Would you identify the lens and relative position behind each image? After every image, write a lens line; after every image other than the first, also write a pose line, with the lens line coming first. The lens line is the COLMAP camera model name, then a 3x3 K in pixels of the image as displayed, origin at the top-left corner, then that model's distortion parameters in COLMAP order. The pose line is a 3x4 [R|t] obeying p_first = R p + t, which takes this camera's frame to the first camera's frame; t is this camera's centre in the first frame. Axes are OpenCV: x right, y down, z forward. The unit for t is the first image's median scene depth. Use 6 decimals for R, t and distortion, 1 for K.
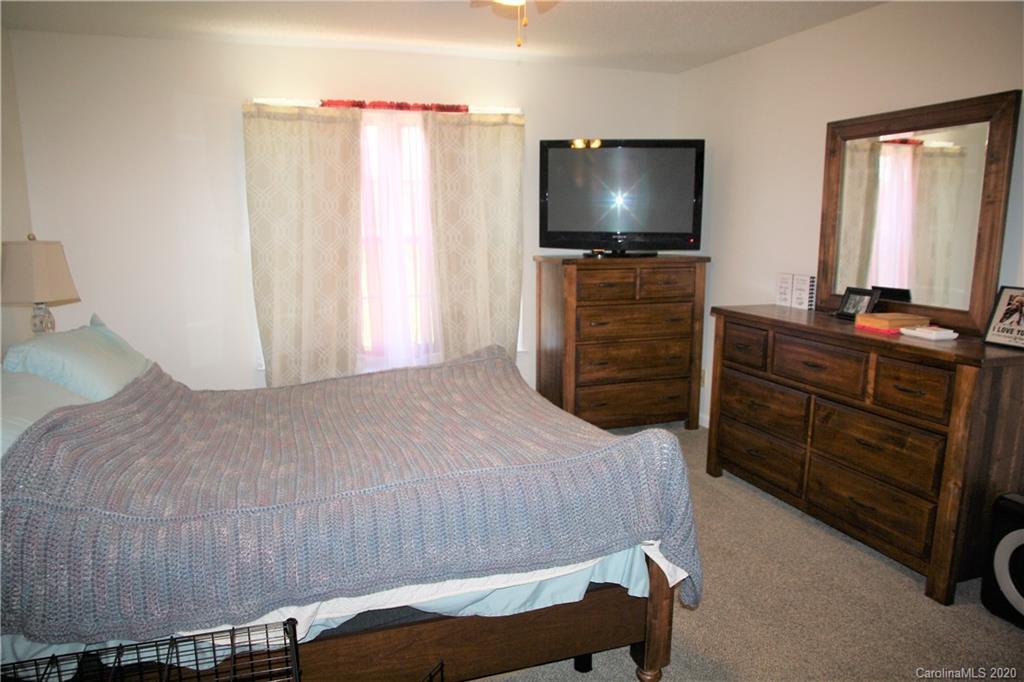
lens RADIAL K [[704.3, 0, 512.0], [0, 704.3, 341.0], [0, 0, 1]] dist [-0.117790, 0.078408]
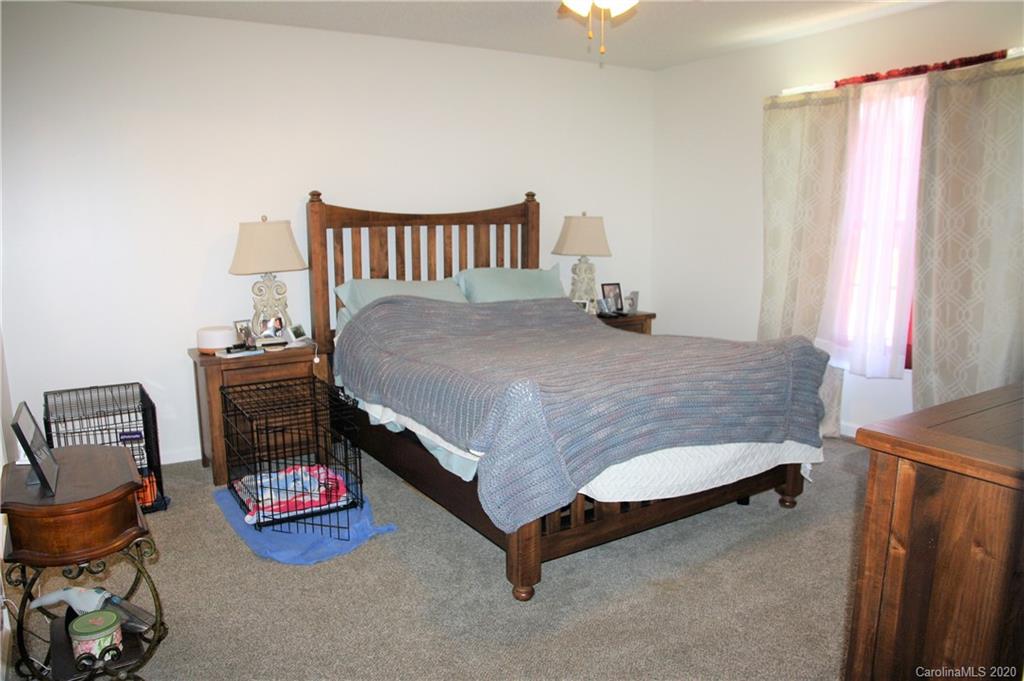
lens RADIAL K [[704.3, 0, 512.0], [0, 704.3, 340.5], [0, 0, 1]] dist [-0.117790, 0.078408]
pose [[0.211957, 0.157832, -0.964450, 0.620527], [-0.175118, 0.977033, 0.121405, -0.022046], [0.961461, 0.143160, 0.234728, 0.370667]]
